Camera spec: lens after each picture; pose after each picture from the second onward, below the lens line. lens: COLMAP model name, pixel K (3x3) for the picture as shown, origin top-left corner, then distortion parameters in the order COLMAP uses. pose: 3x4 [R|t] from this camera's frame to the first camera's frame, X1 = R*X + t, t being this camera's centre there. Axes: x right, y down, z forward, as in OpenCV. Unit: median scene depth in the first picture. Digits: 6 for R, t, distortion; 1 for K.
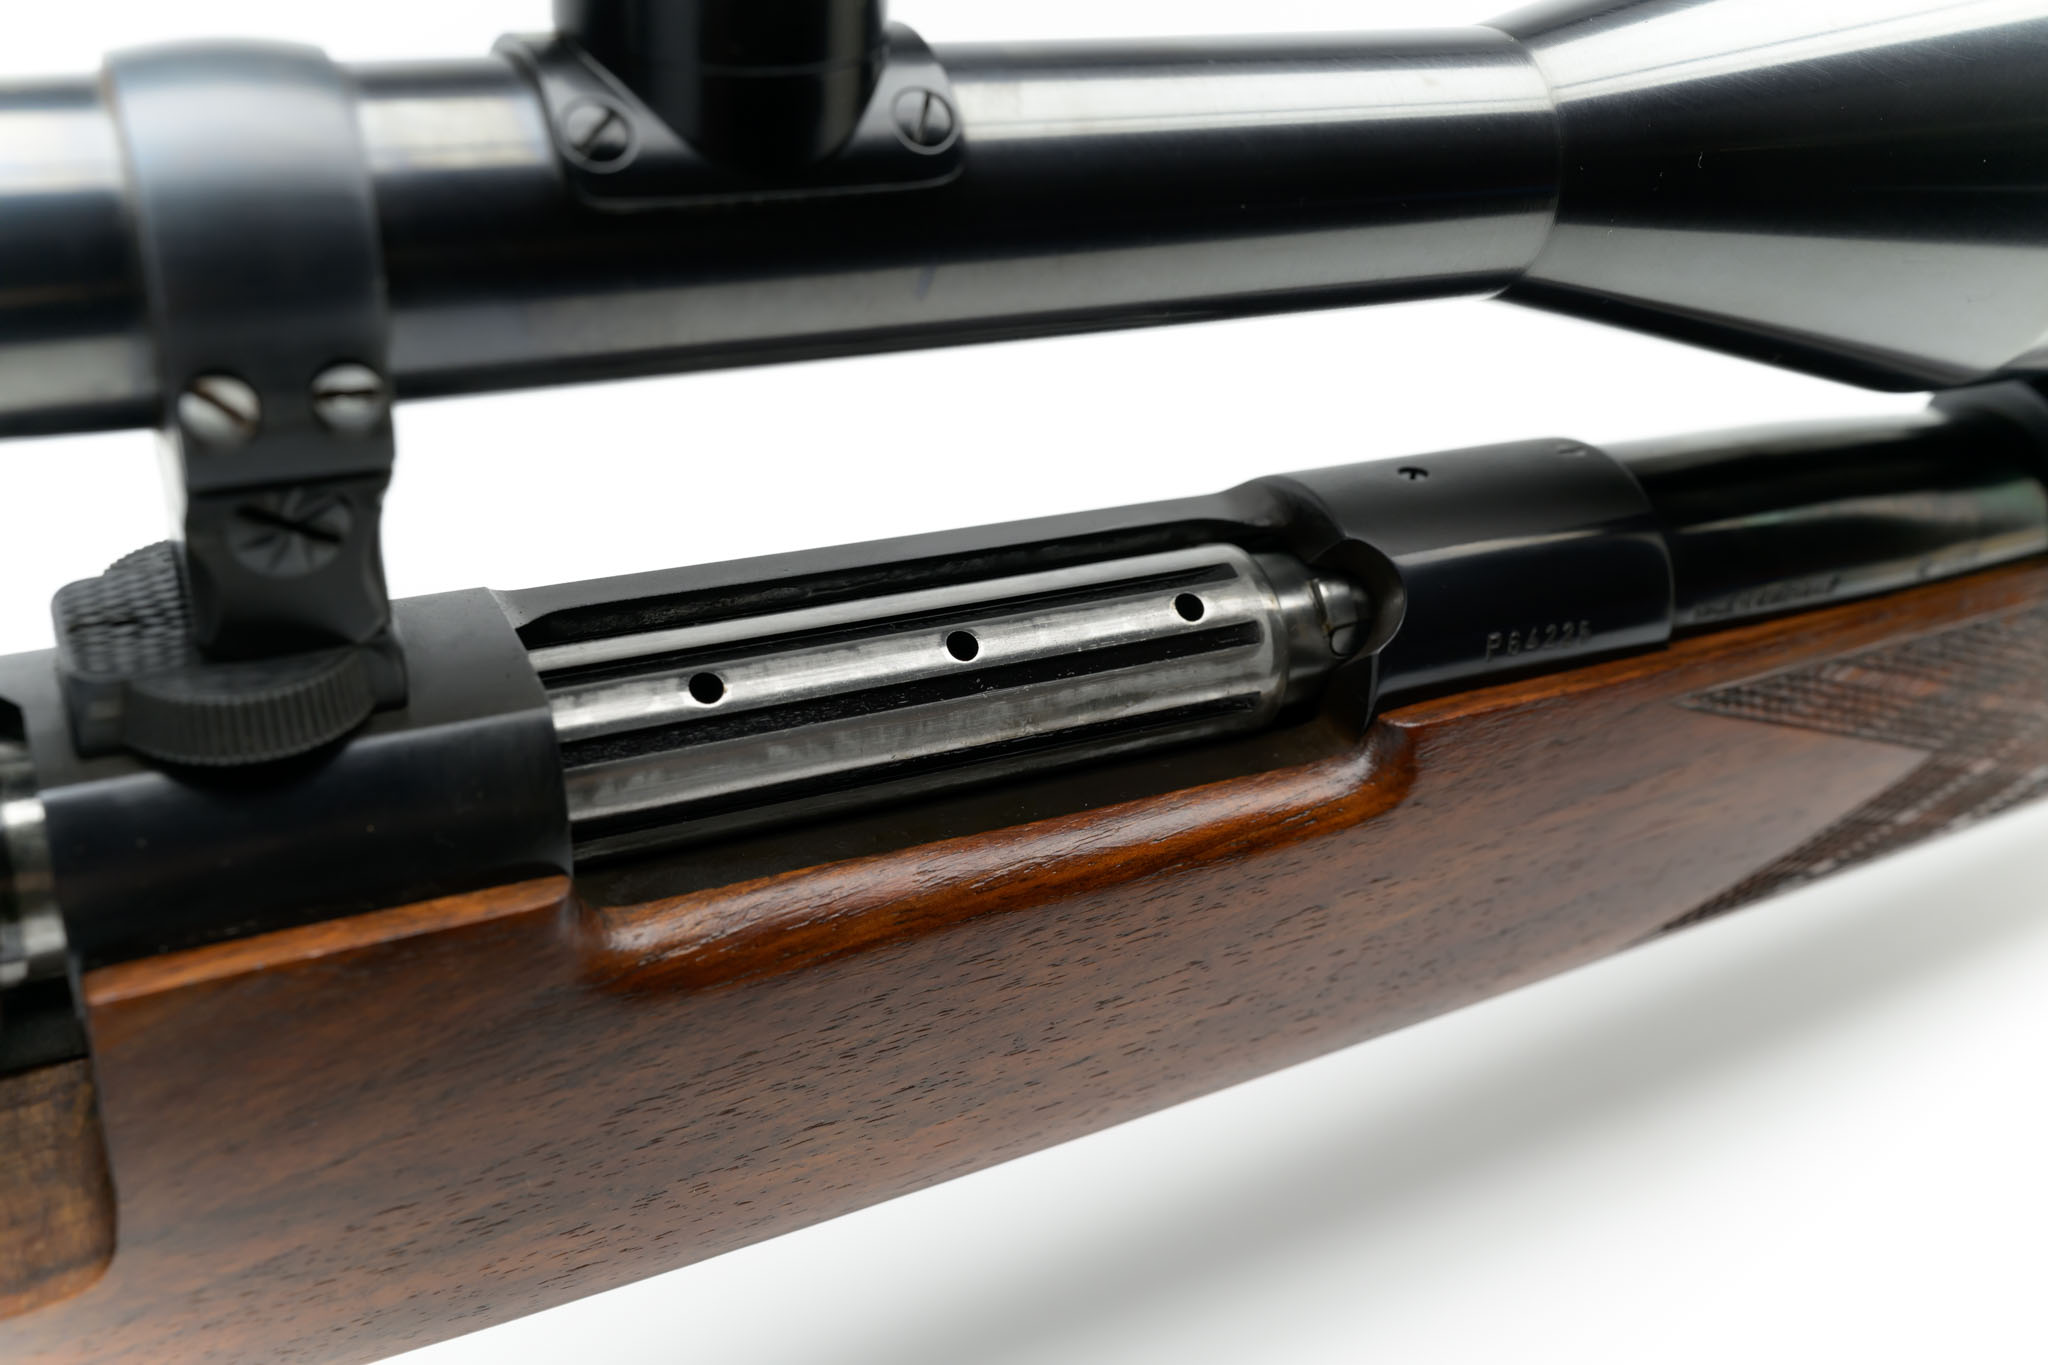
lens RADIAL K [[1985.8, 0, 1024.0], [0, 1985.8, 682.5], [0, 0, 1]] dist [0.007938, -0.007810]
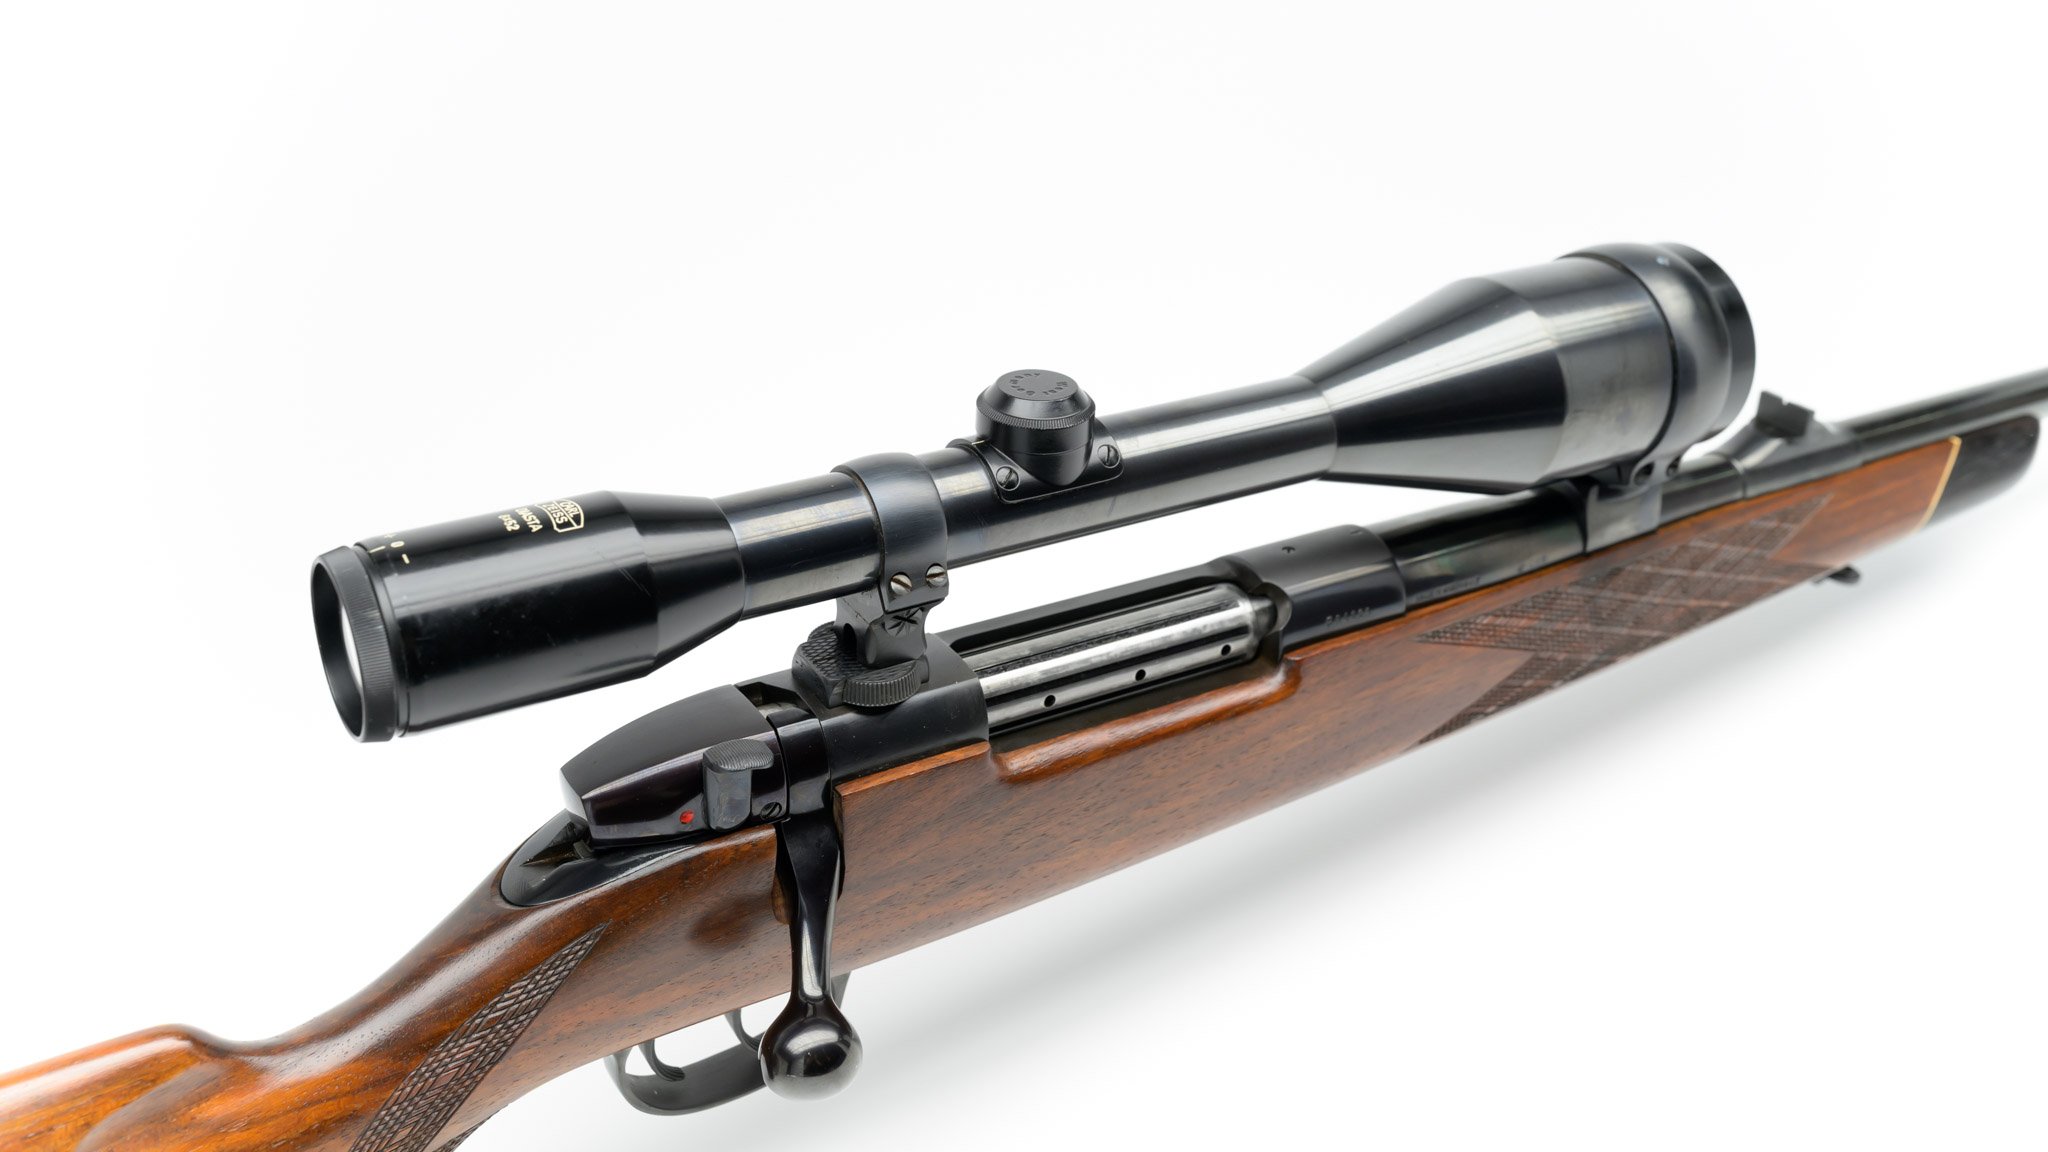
lens RADIAL K [[2036.4, 0, 1024.0], [0, 2036.4, 576.0], [0, 0, 1]] dist [-0.006105, -0.001511]
pose [[0.994230, -0.082379, 0.068703, -0.285909], [0.085219, 0.995580, -0.039477, -0.008168], [-0.065147, 0.045104, 0.996856, -1.391014]]
